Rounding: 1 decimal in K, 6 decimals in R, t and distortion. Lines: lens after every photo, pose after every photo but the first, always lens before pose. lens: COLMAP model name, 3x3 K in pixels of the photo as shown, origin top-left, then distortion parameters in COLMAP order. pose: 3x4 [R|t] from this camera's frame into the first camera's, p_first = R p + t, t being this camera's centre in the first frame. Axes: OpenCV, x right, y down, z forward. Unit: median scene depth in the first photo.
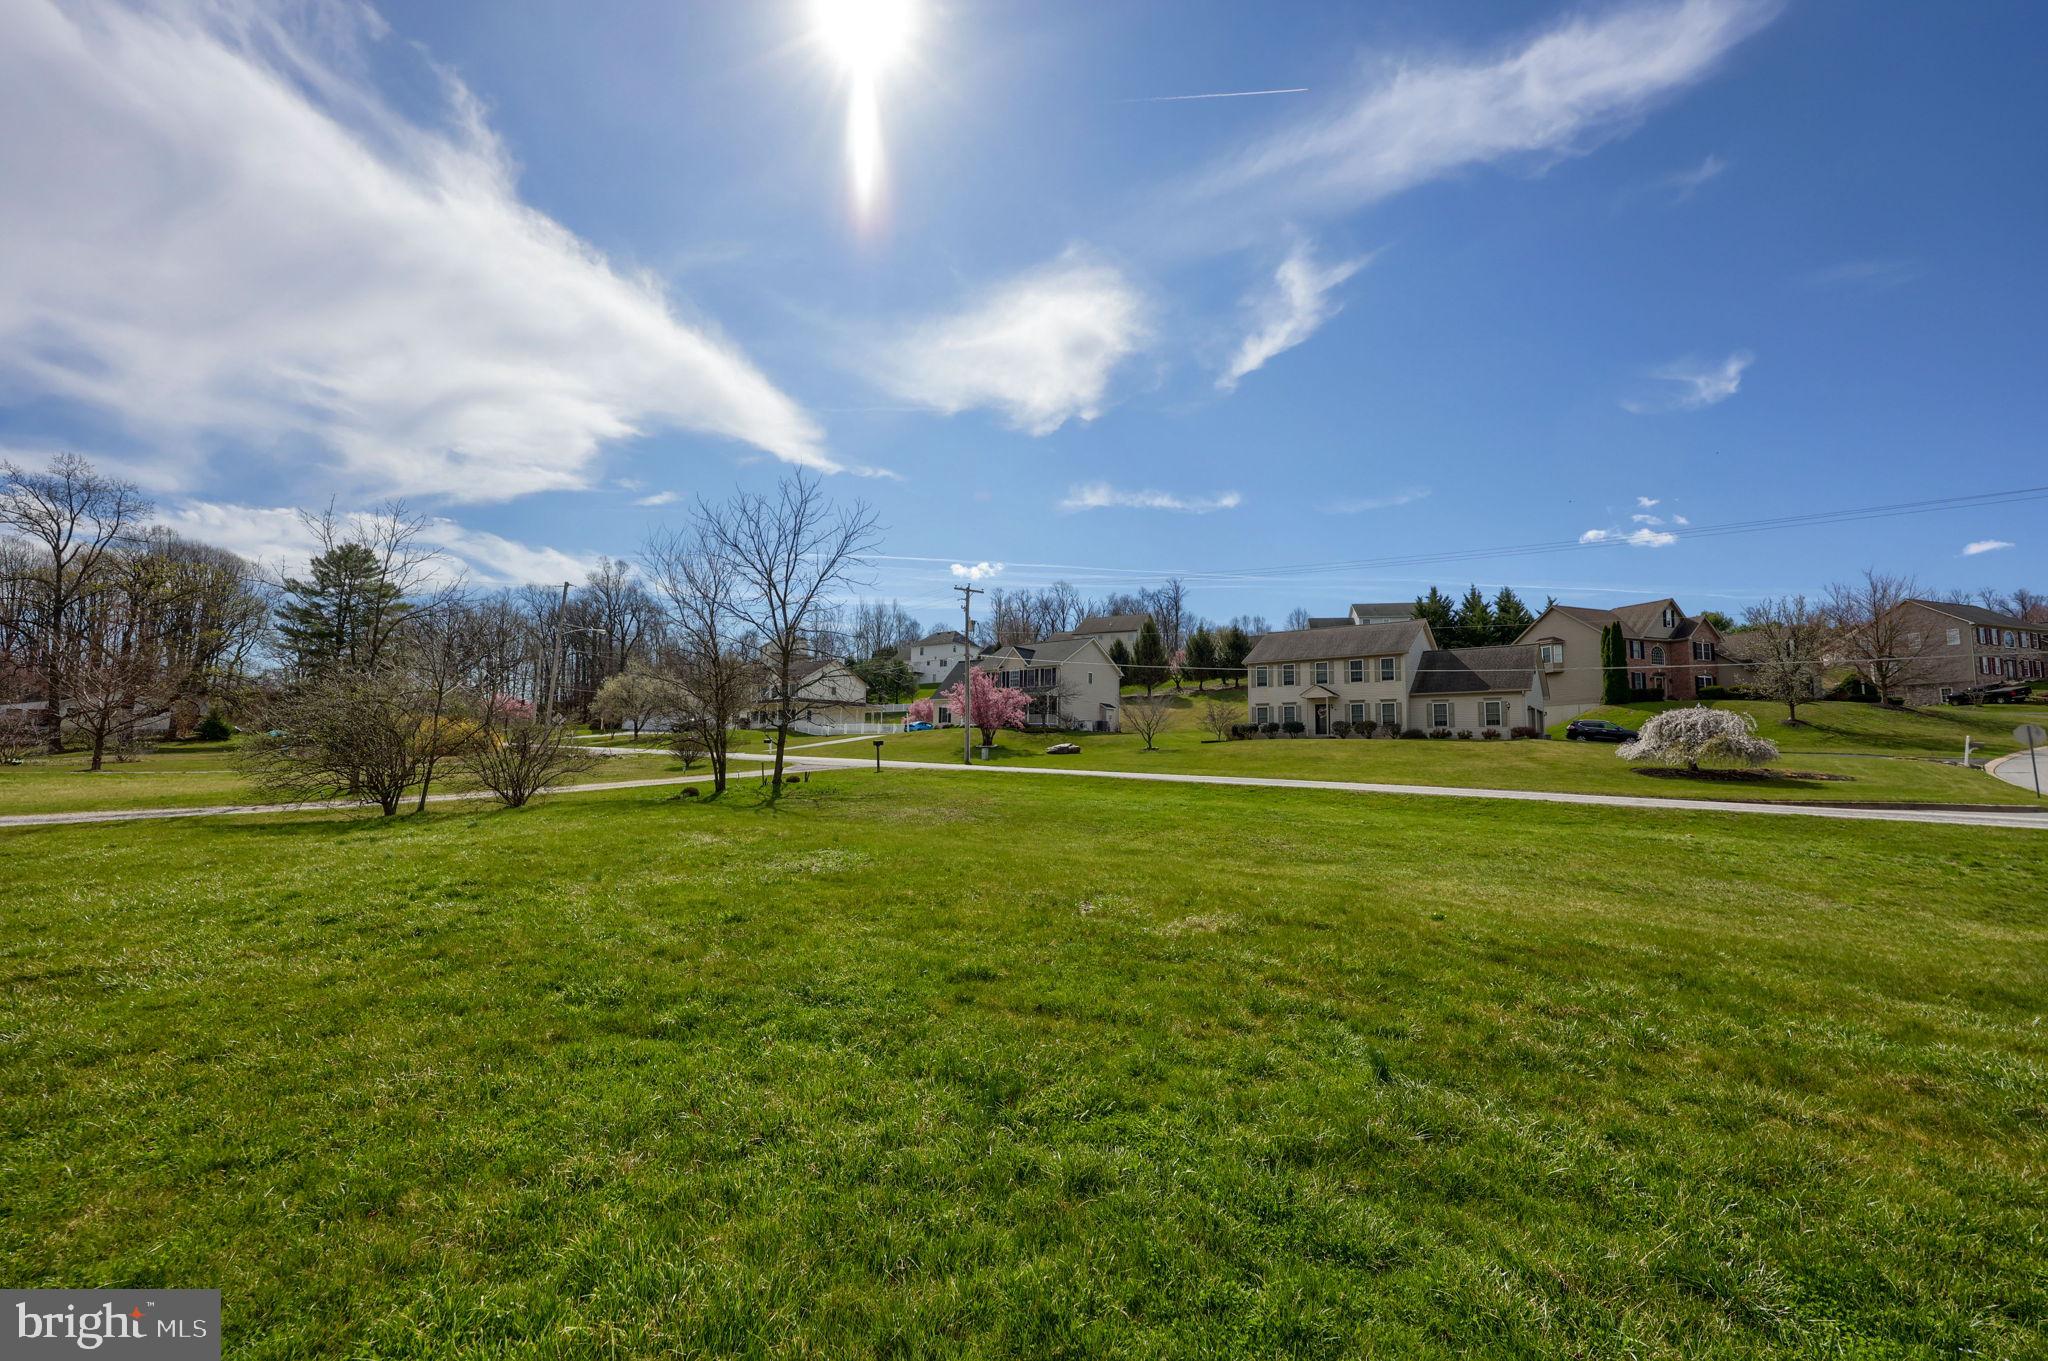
lens RADIAL K [[855.0, 0, 1040.7], [0, 855.0, 673.7], [0, 0, 1]] dist [0.000094, -0.000239]
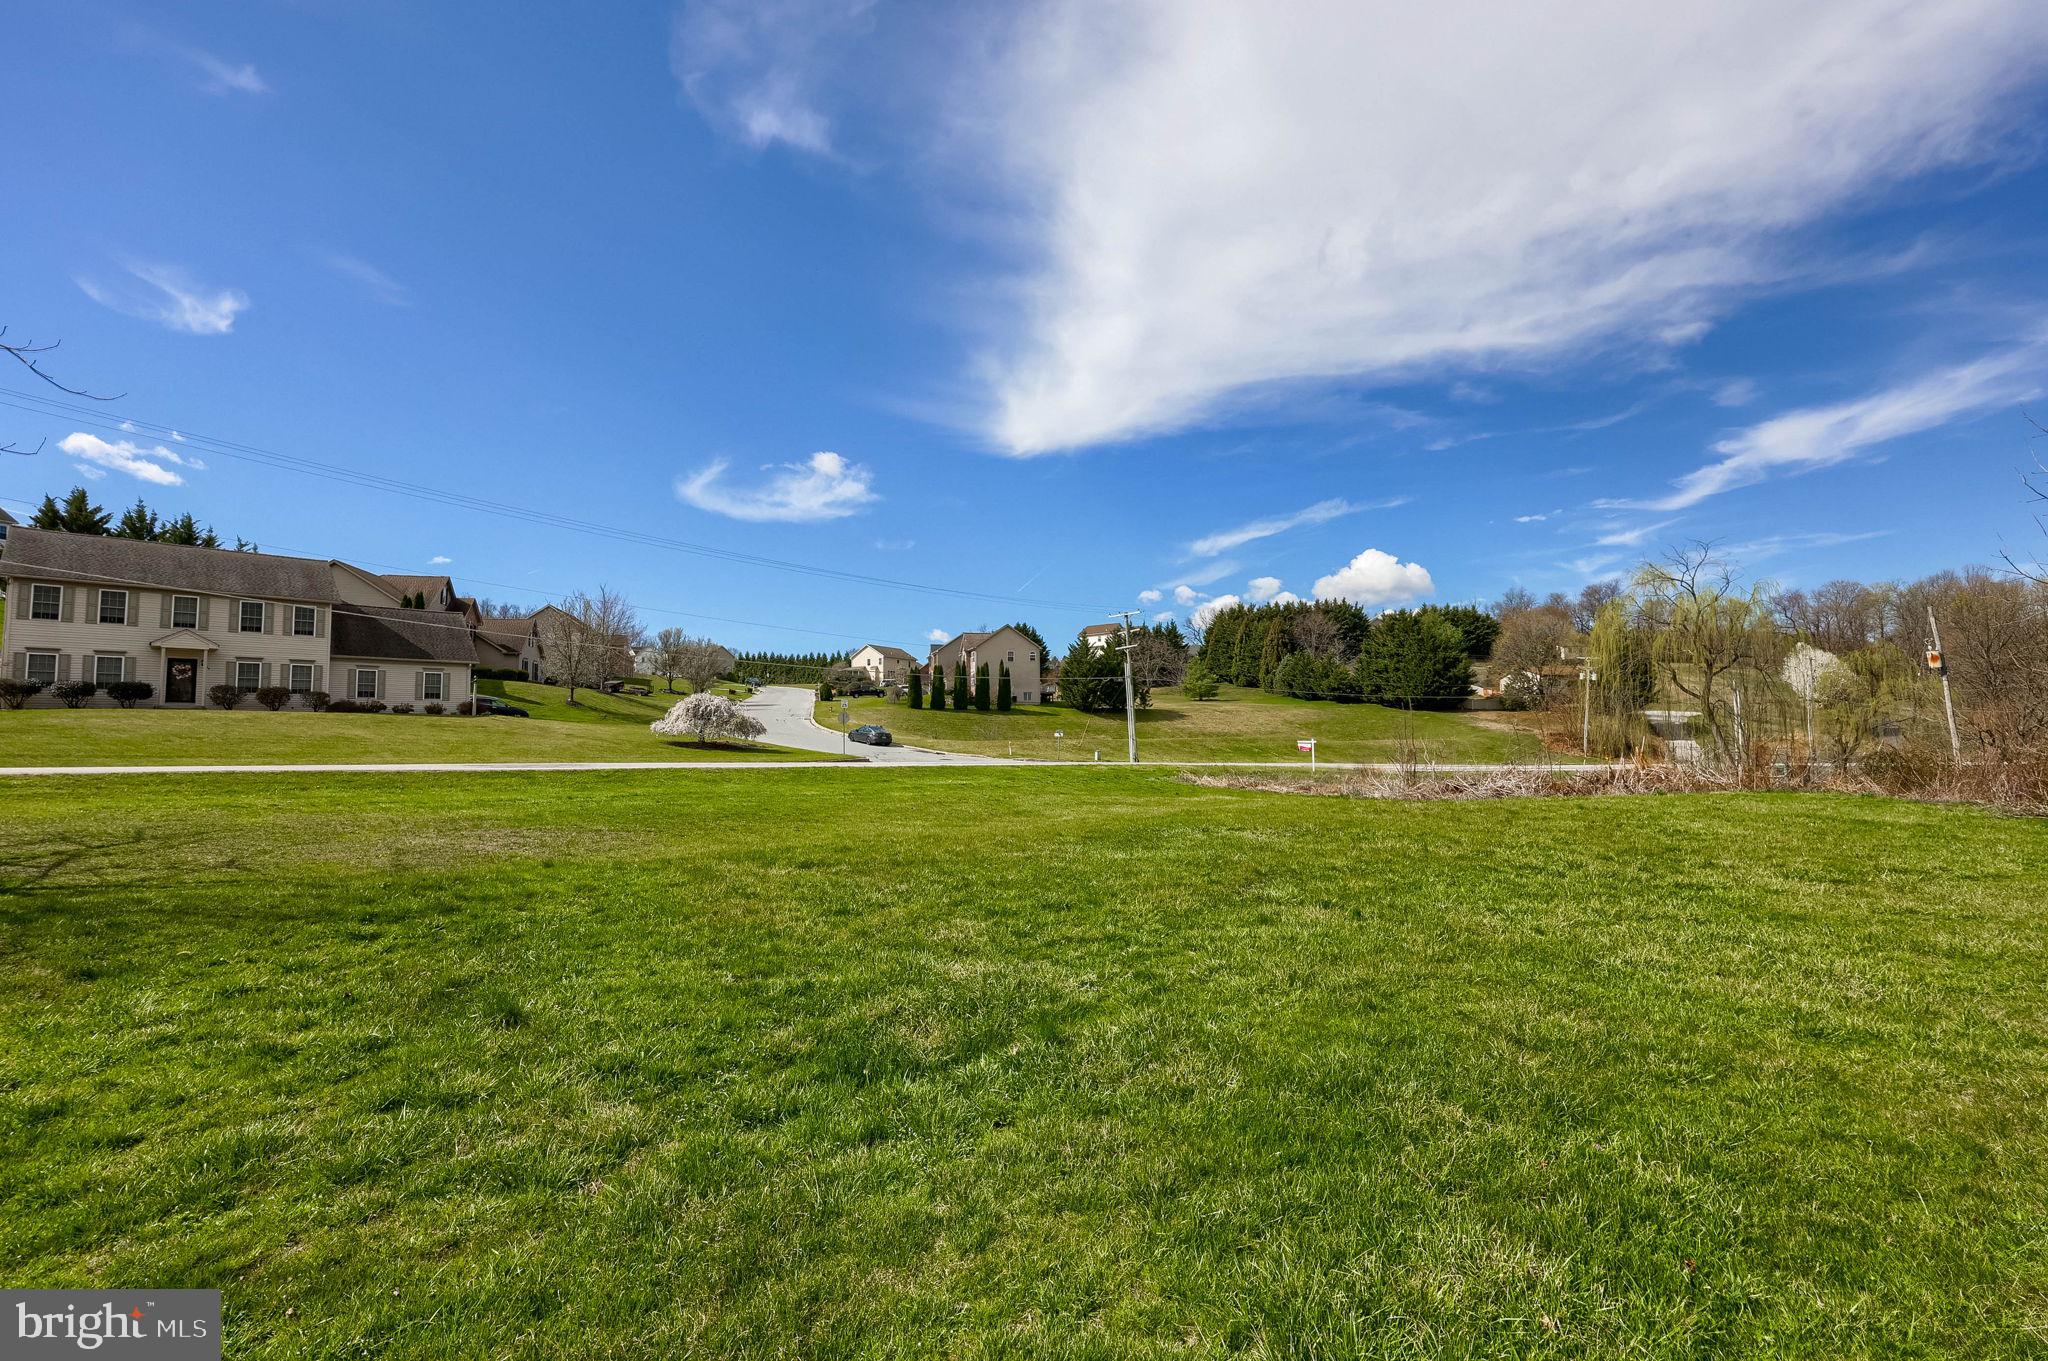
lens RADIAL K [[855.0, 0, 1038.1], [0, 855.0, 751.7], [0, 0, 1]] dist [0.000094, -0.000239]
pose [[0.086283, -0.028070, 0.995875, -0.296870], [-0.091673, 0.995139, 0.035992, 0.023459], [-0.992044, -0.094400, 0.083290, 0.268951]]
